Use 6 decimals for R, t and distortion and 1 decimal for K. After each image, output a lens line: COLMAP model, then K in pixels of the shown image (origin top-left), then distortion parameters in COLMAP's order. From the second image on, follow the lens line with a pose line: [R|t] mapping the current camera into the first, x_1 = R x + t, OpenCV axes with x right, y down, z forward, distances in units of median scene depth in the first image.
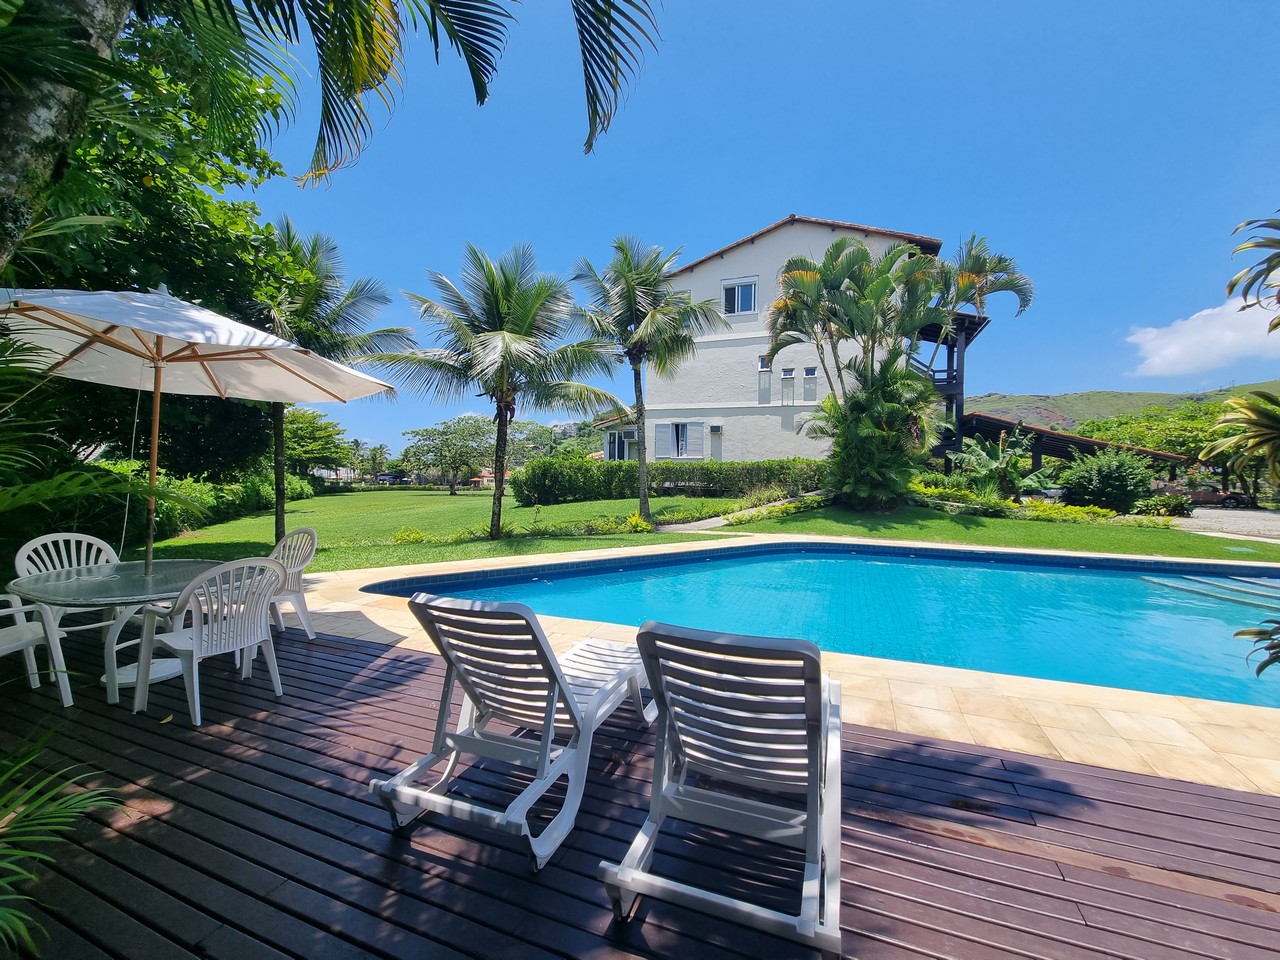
lens RADIAL K [[520.0, 0, 641.6], [0, 520.0, 486.5], [0, 0, 1]] dist [-0.002090, -0.000150]
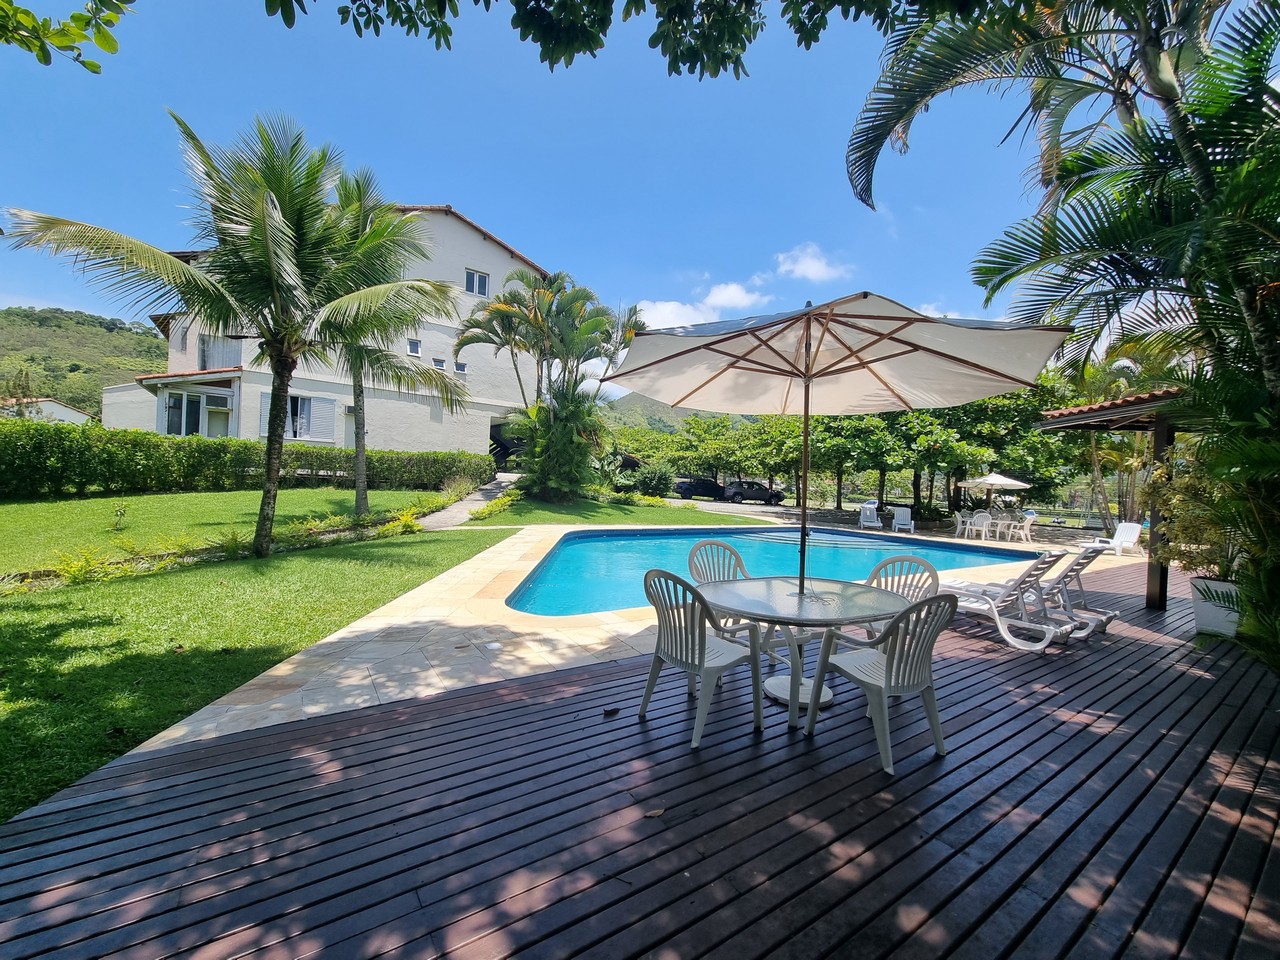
lens RADIAL K [[523.9, 0, 641.5], [0, 523.9, 490.8], [0, 0, 1]] dist [-0.002870, -0.000506]
pose [[0.545076, -0.001835, 0.838384, -0.457711], [-0.026896, 0.999445, 0.019674, -0.008577], [-0.837955, -0.033273, 0.544724, 0.168926]]
